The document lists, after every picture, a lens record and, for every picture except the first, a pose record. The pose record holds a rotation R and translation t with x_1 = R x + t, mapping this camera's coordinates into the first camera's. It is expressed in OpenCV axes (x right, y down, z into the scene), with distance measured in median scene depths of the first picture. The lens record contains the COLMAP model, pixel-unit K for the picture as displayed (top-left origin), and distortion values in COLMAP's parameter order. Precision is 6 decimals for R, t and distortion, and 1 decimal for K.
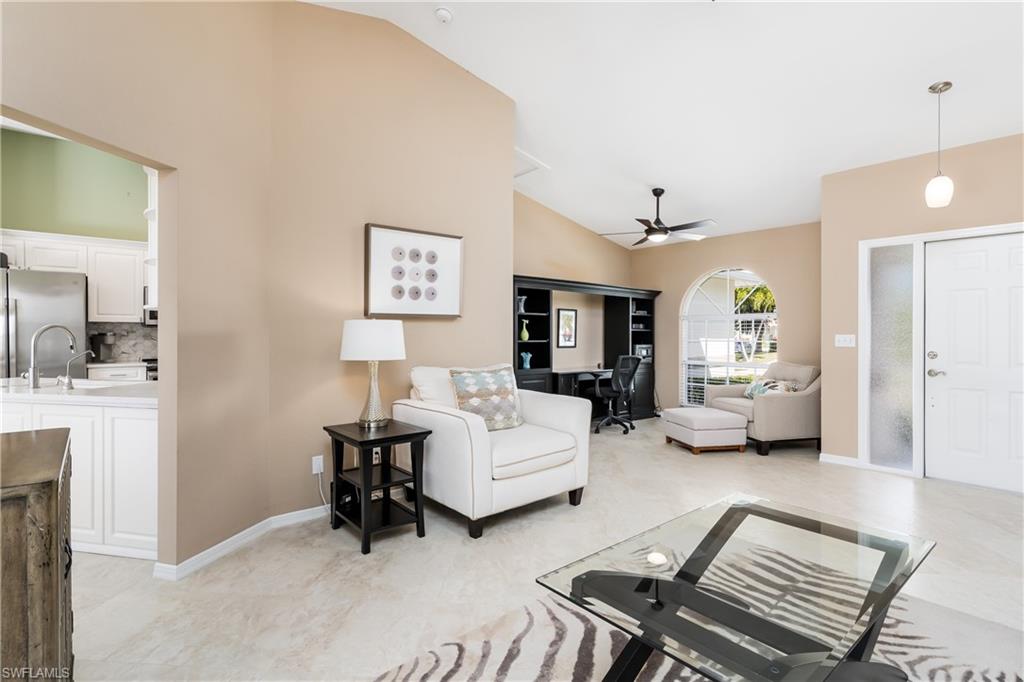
lens RADIAL K [[486.1, 0, 523.2], [0, 486.1, 334.8], [0, 0, 1]] dist [-0.000946, 0.000200]
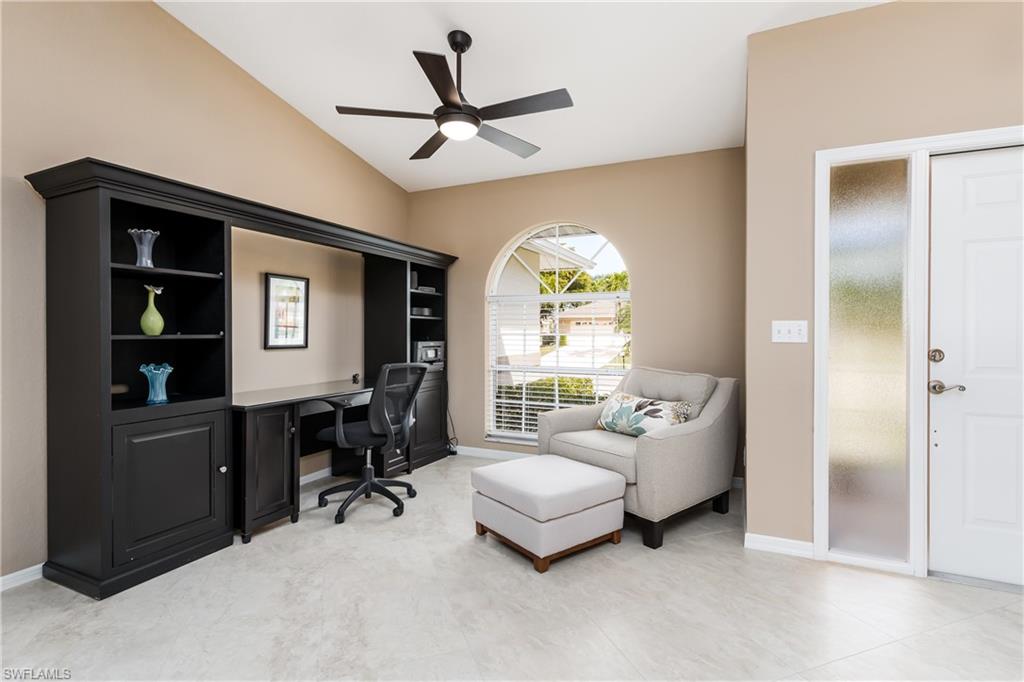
lens RADIAL K [[486.1, 0, 523.2], [0, 486.1, 334.8], [0, 0, 1]] dist [-0.000946, 0.000200]
pose [[0.905668, -0.004736, 0.423961, 0.112676], [0.001298, 0.999964, 0.008398, 0.008122], [-0.423985, -0.007056, 0.905641, 0.474489]]
